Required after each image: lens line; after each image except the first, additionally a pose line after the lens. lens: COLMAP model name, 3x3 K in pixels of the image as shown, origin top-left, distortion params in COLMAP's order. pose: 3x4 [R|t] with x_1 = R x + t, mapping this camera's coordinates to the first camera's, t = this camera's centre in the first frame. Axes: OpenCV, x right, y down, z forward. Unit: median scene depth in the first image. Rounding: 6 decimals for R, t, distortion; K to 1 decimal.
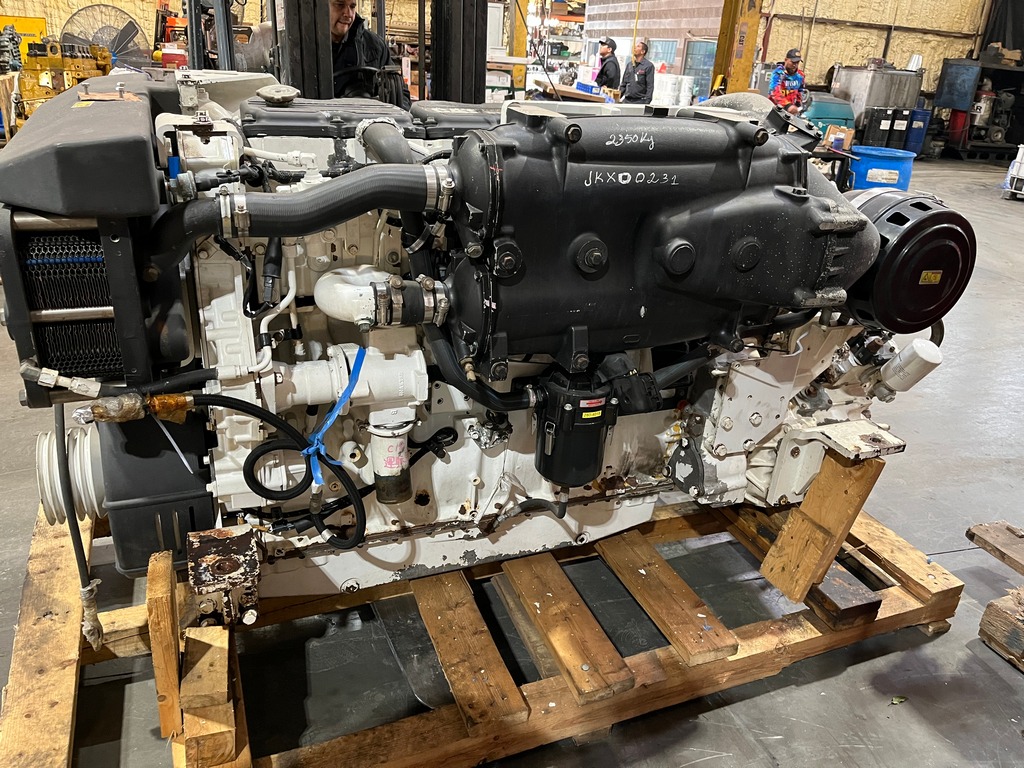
lens RADIAL K [[776.7, 0, 513.5], [0, 776.7, 391.6], [0, 0, 1]] dist [0.058631, -0.079552]
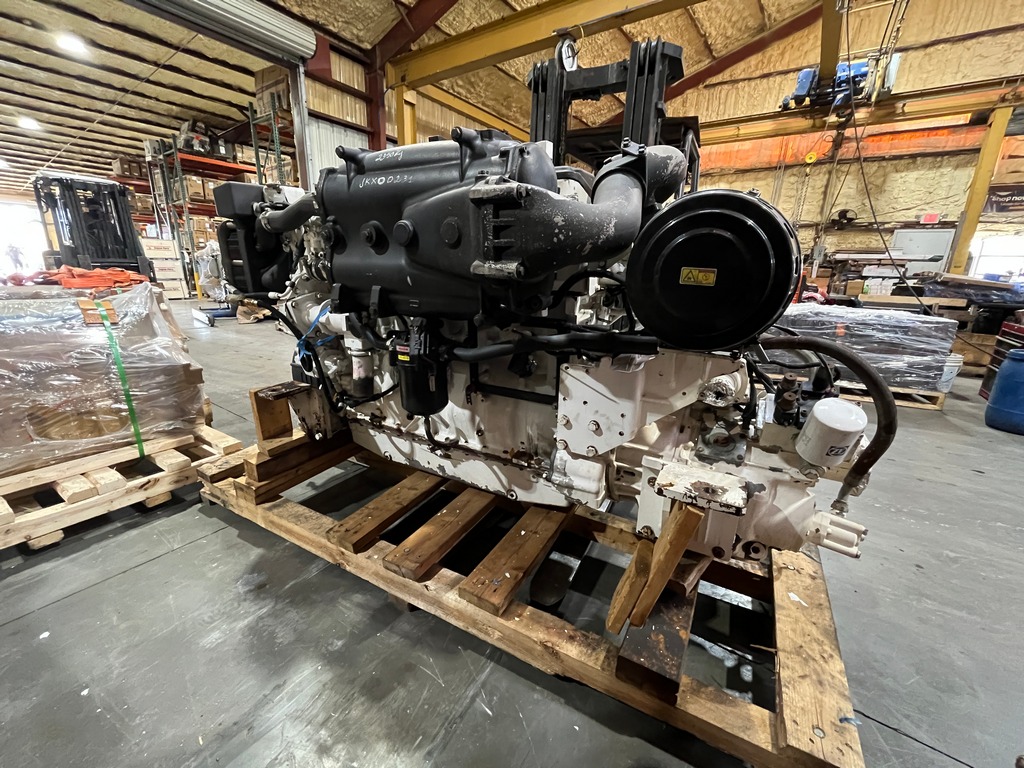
lens RADIAL K [[416.2, 0, 509.7], [0, 416.2, 384.2], [0, 0, 1]] dist [-0.002836, -0.000277]
pose [[0.618789, 0.171875, -0.766524, 0.805775], [-0.305651, 0.951558, -0.033377, 0.040451], [0.723656, 0.254942, 0.641348, 0.634307]]
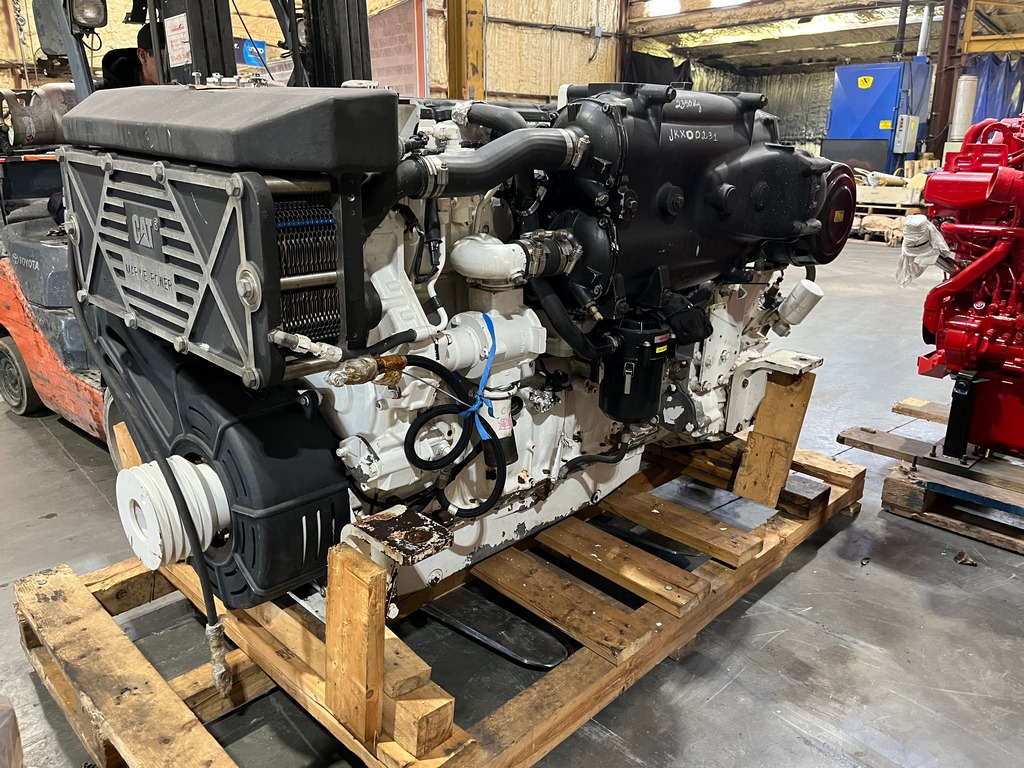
lens RADIAL K [[776.7, 0, 509.6], [0, 776.7, 391.9], [0, 0, 1]] dist [0.058631, -0.079552]
pose [[0.918581, -0.170043, 0.356784, -0.511642], [0.202477, 0.977723, -0.055318, 0.106226], [-0.339429, 0.123054, 0.932548, 0.007816]]
